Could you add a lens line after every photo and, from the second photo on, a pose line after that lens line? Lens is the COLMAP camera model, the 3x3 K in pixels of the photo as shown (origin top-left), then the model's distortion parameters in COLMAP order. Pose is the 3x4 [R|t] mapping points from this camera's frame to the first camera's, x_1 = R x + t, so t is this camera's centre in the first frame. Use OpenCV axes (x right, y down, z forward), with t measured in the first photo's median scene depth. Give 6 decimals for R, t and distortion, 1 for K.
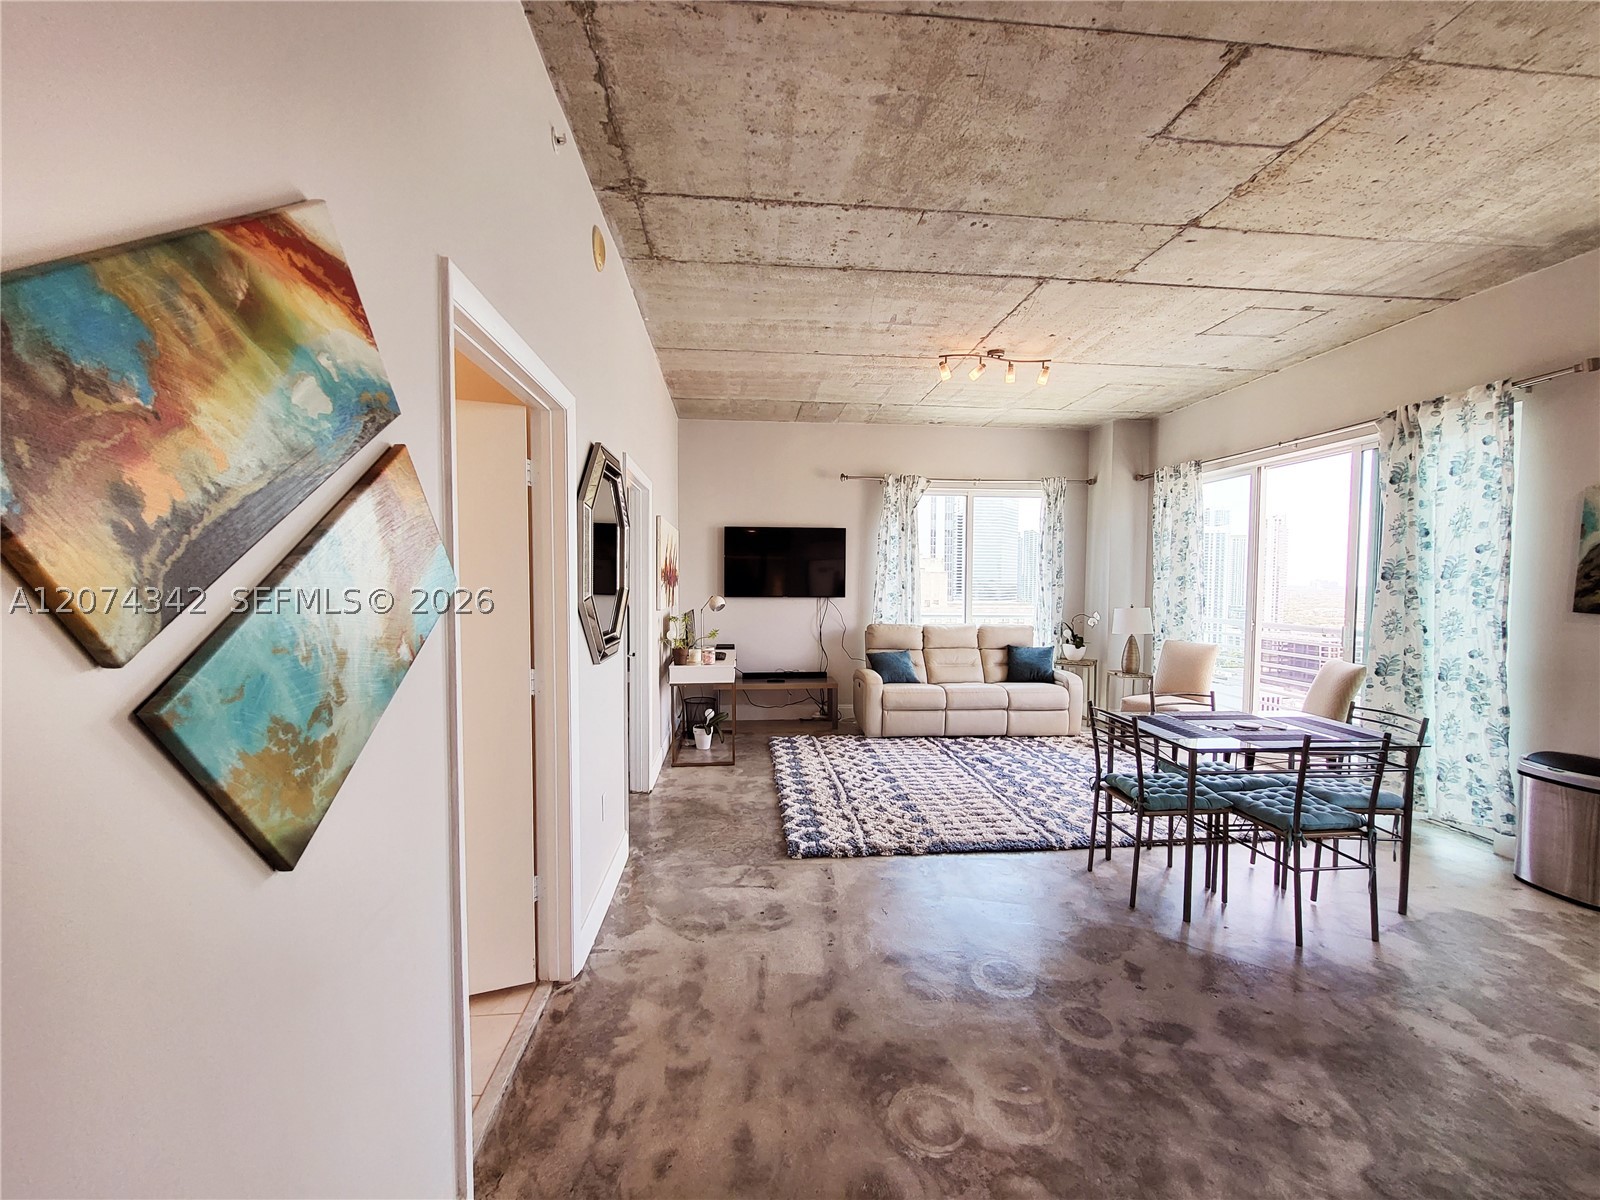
lens RADIAL K [[627.6, 0, 797.7], [0, 627.6, 604.8], [0, 0, 1]] dist [0.004423, -0.000828]
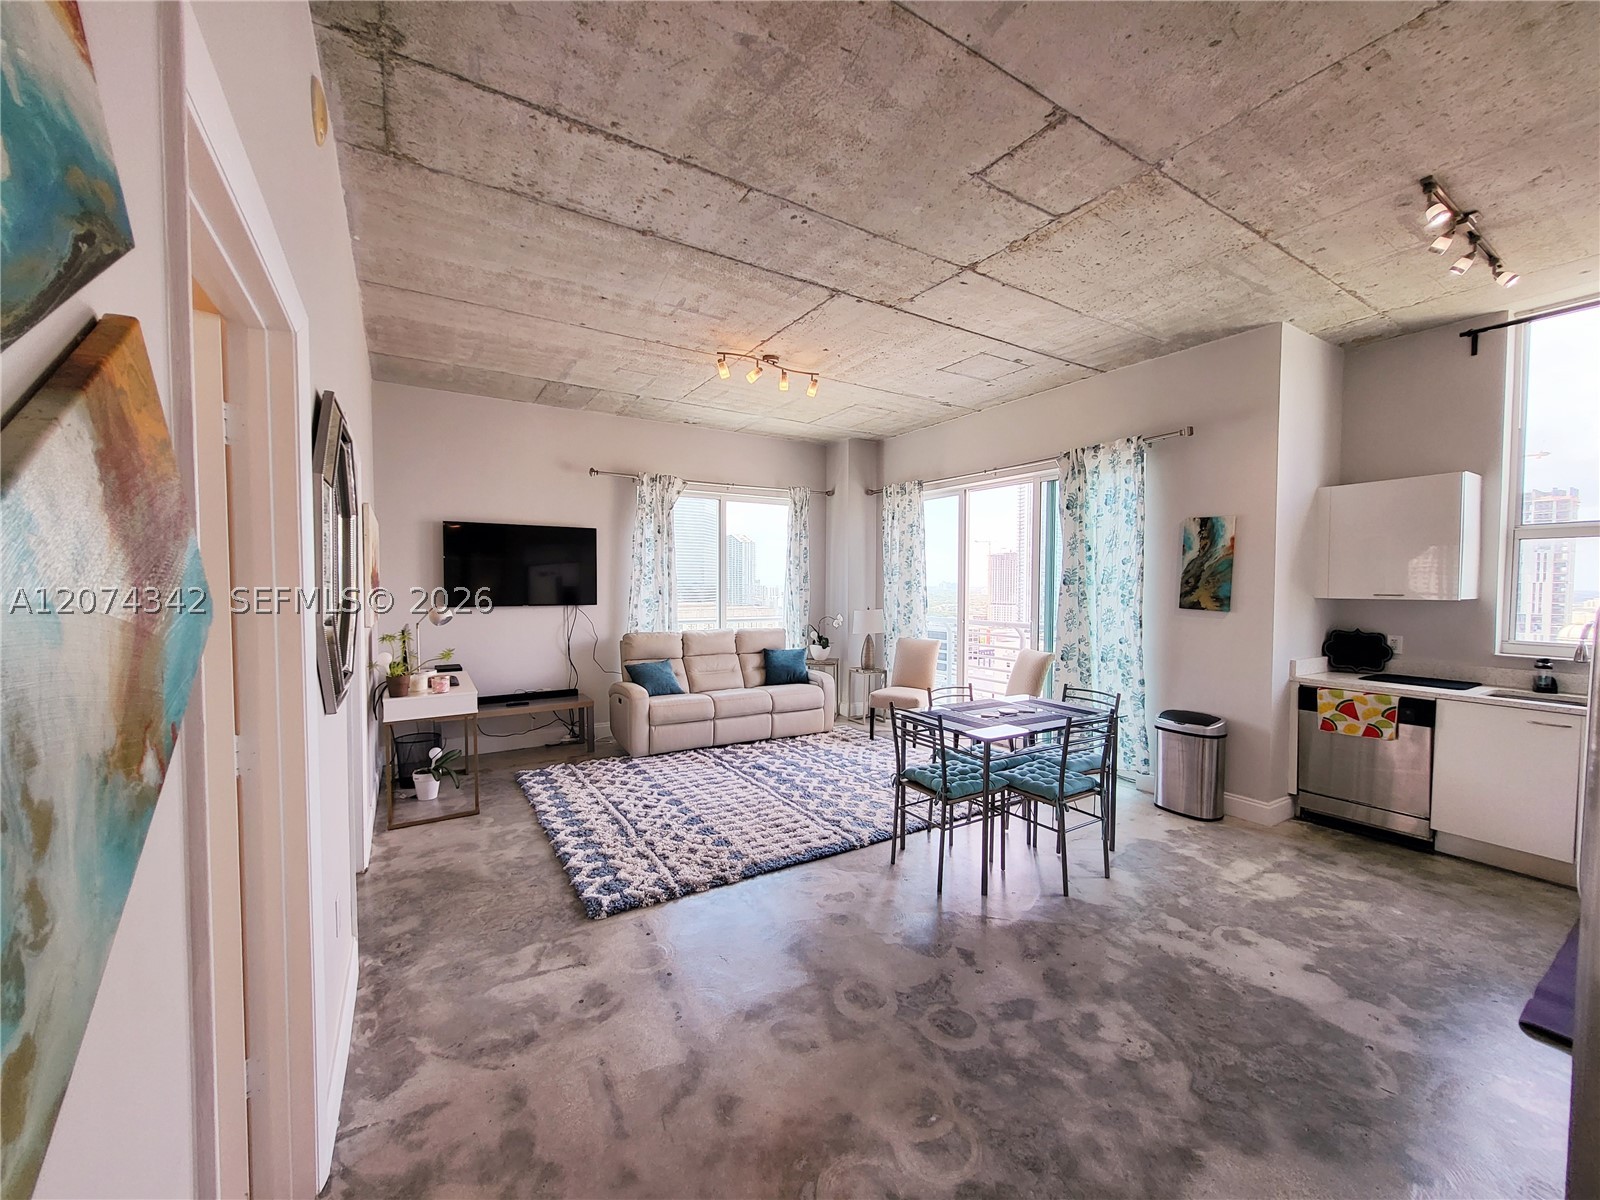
lens RADIAL K [[627.6, 0, 795.7], [0, 627.6, 604.5], [0, 0, 1]] dist [0.004423, -0.000828]
pose [[0.895892, -0.017596, 0.443924, -0.128803], [0.019910, 0.999802, -0.000552, -0.011153], [-0.443826, 0.009333, 0.896064, 0.119735]]
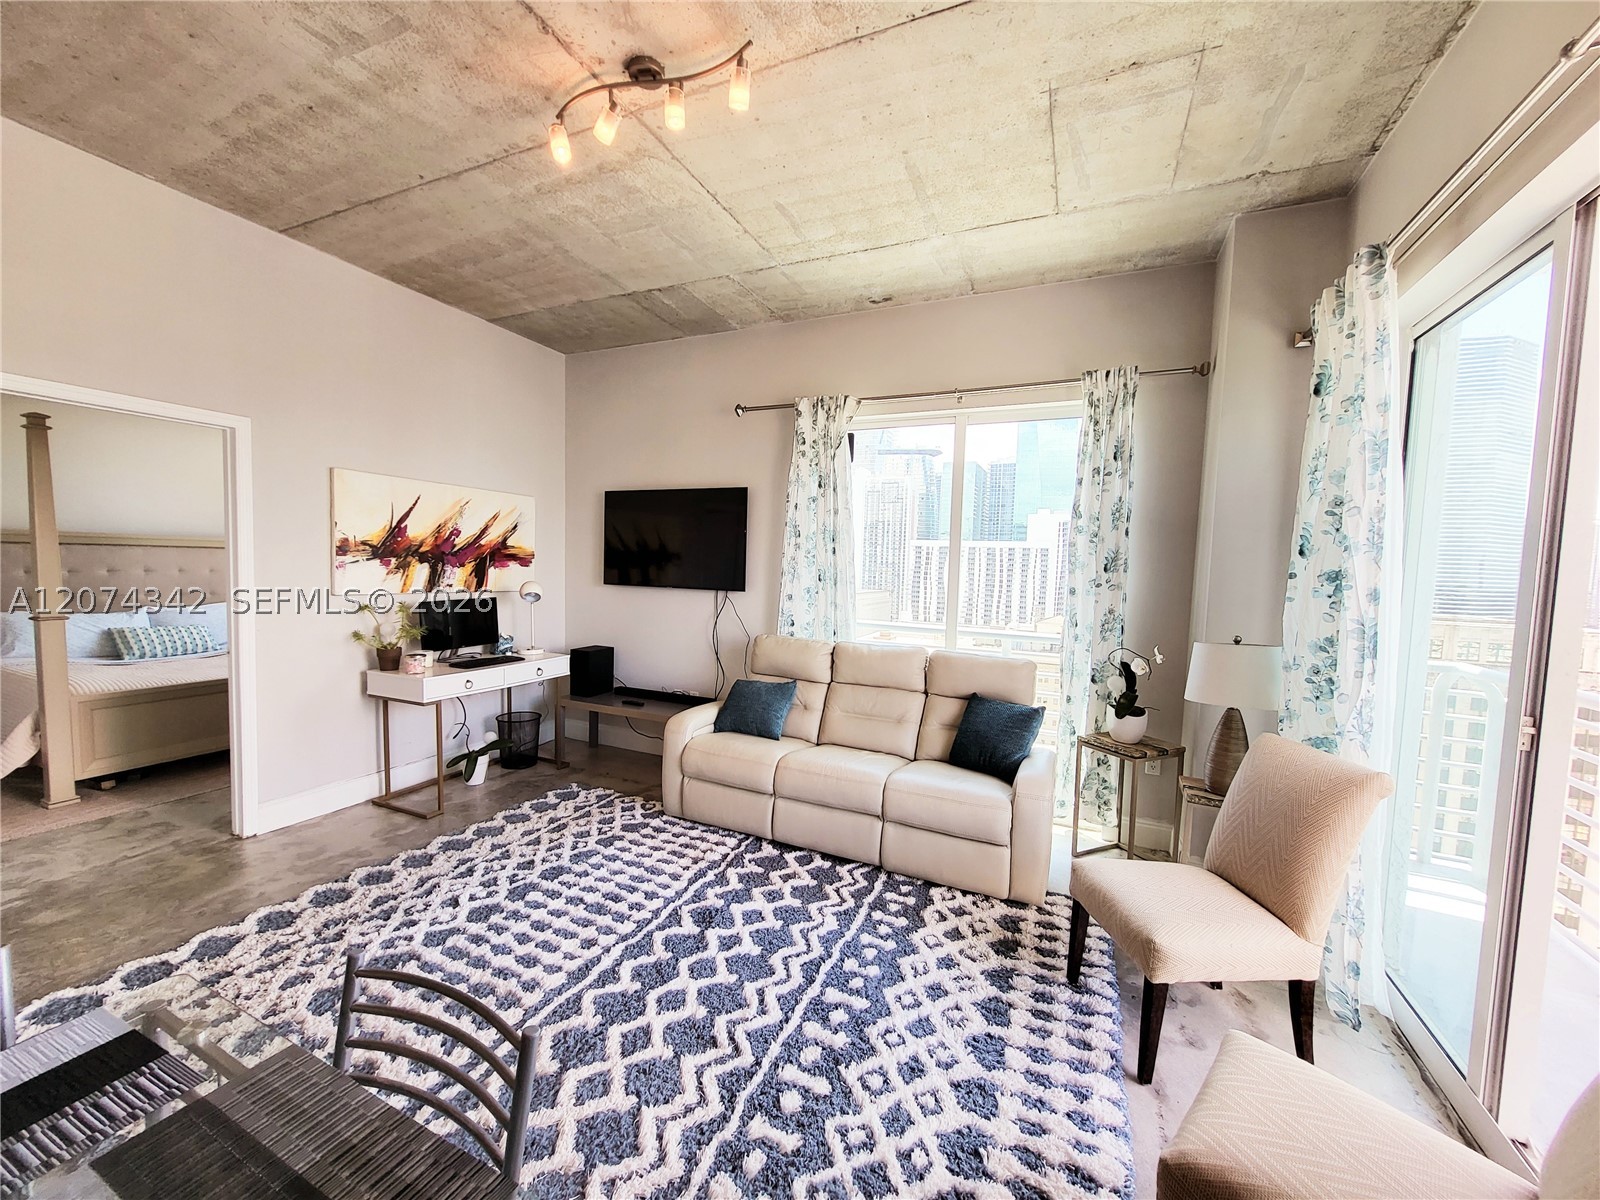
lens RADIAL K [[627.6, 0, 805.5], [0, 627.6, 605.1], [0, 0, 1]] dist [0.004423, -0.000828]
pose [[0.867062, 0.053215, -0.495350, 0.868534], [-0.045532, 0.998582, 0.027578, -0.035323], [0.496115, -0.001358, 0.868256, 0.855044]]
